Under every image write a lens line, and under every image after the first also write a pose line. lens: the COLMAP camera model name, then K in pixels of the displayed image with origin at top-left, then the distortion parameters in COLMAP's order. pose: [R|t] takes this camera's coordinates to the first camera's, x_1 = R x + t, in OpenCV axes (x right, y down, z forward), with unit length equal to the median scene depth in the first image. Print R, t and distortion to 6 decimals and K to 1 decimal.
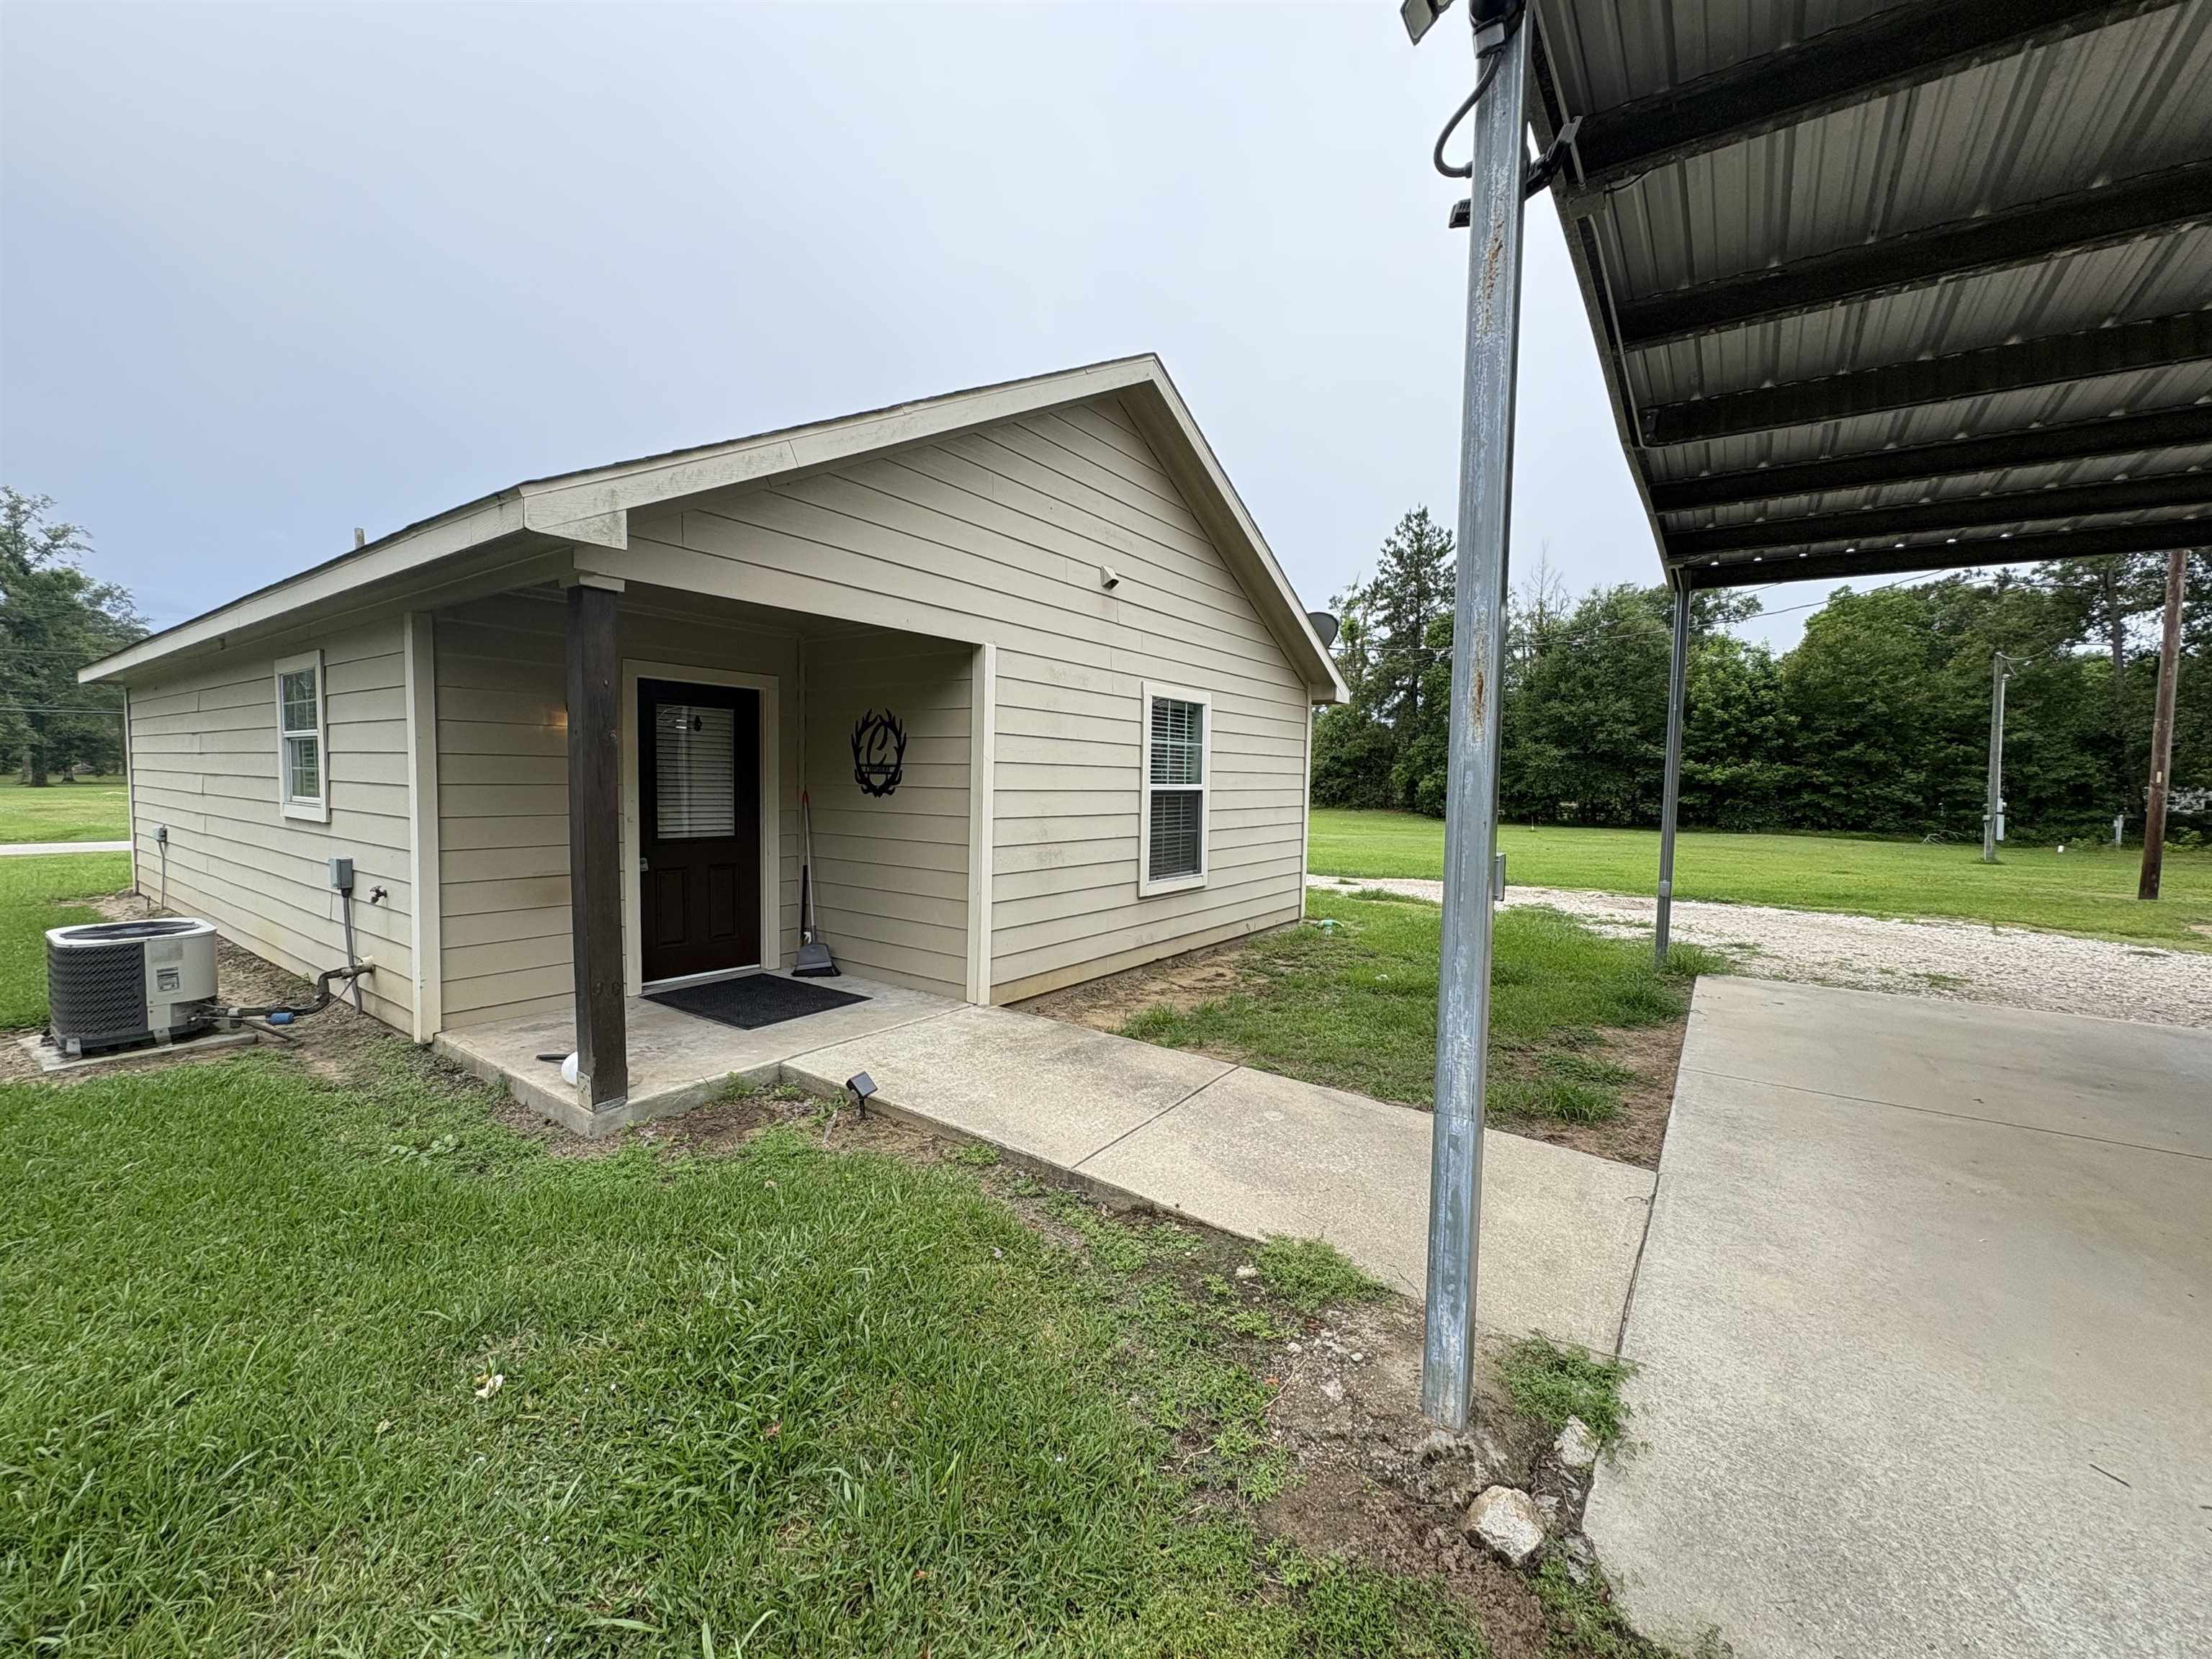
lens RADIAL K [[876.2, 0, 1108.9], [0, 876.2, 831.4], [0, 0, 1]] dist [0.002020, 0.000306]
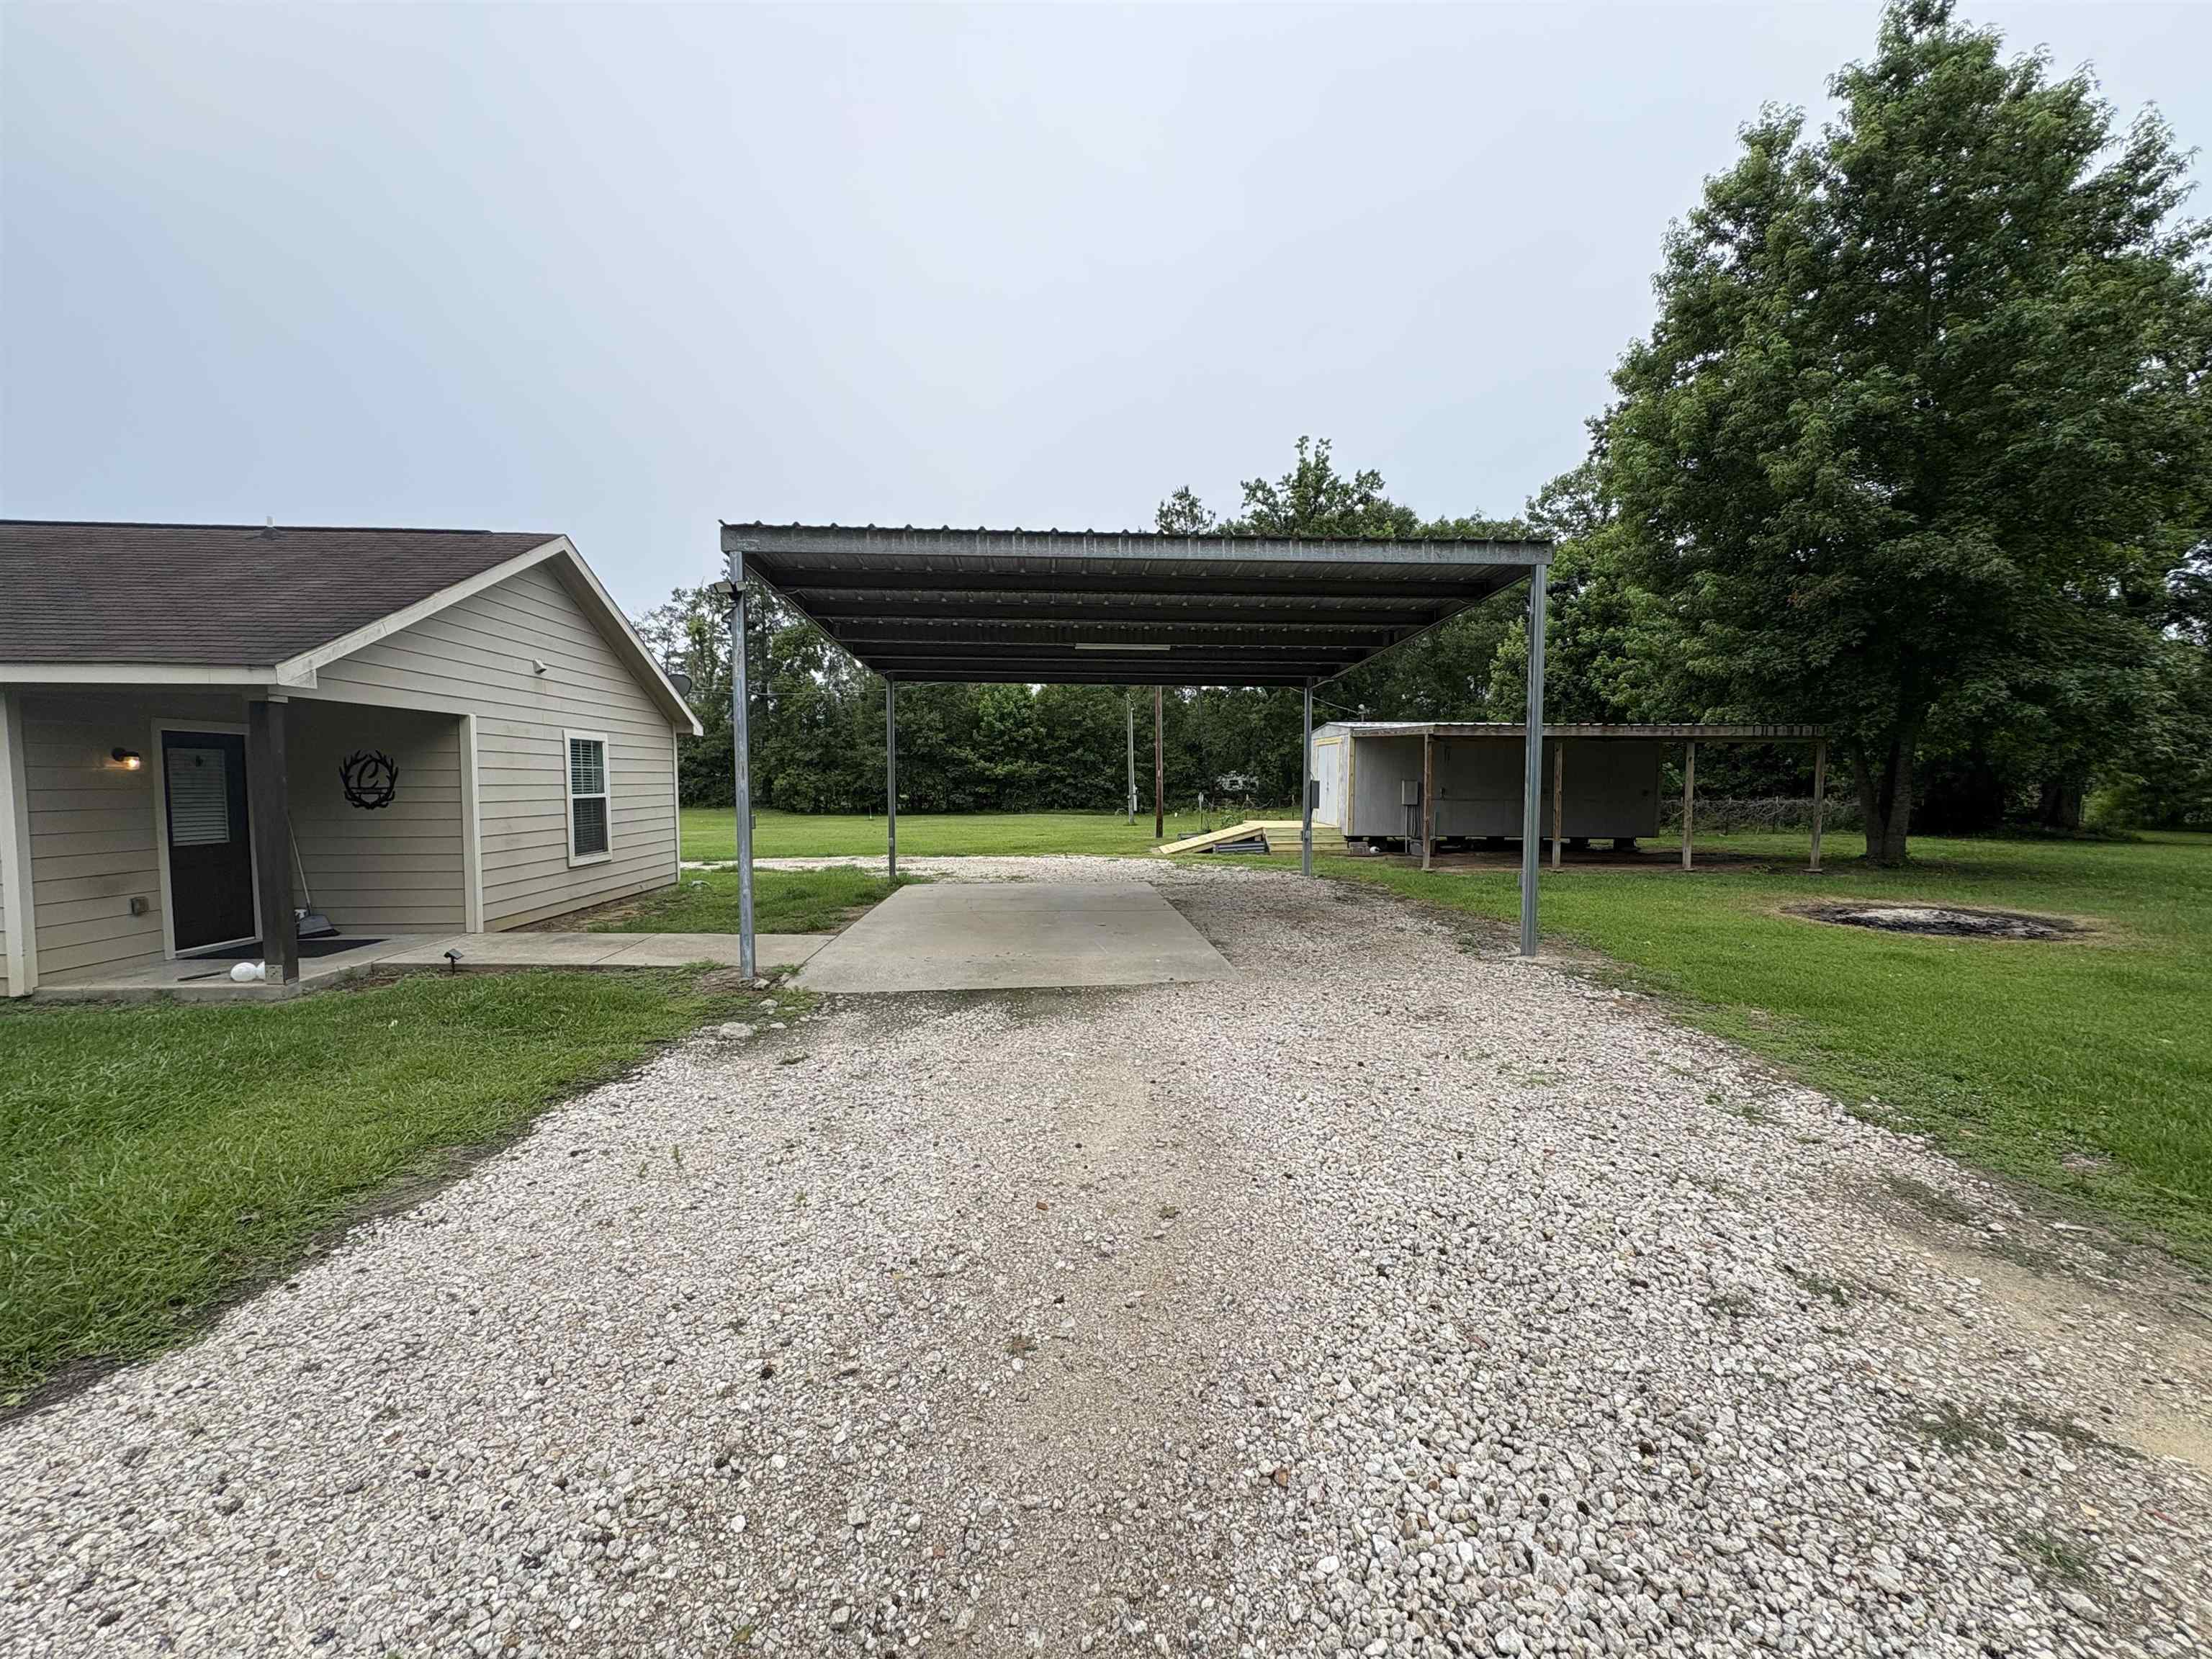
lens RADIAL K [[876.2, 0, 1108.9], [0, 876.2, 831.4], [0, 0, 1]] dist [0.002020, 0.000306]
pose [[0.766381, -0.057479, 0.639809, -0.206203], [0.054685, 0.998211, 0.024174, 0.023904], [-0.640054, 0.016461, 0.768154, -0.751394]]
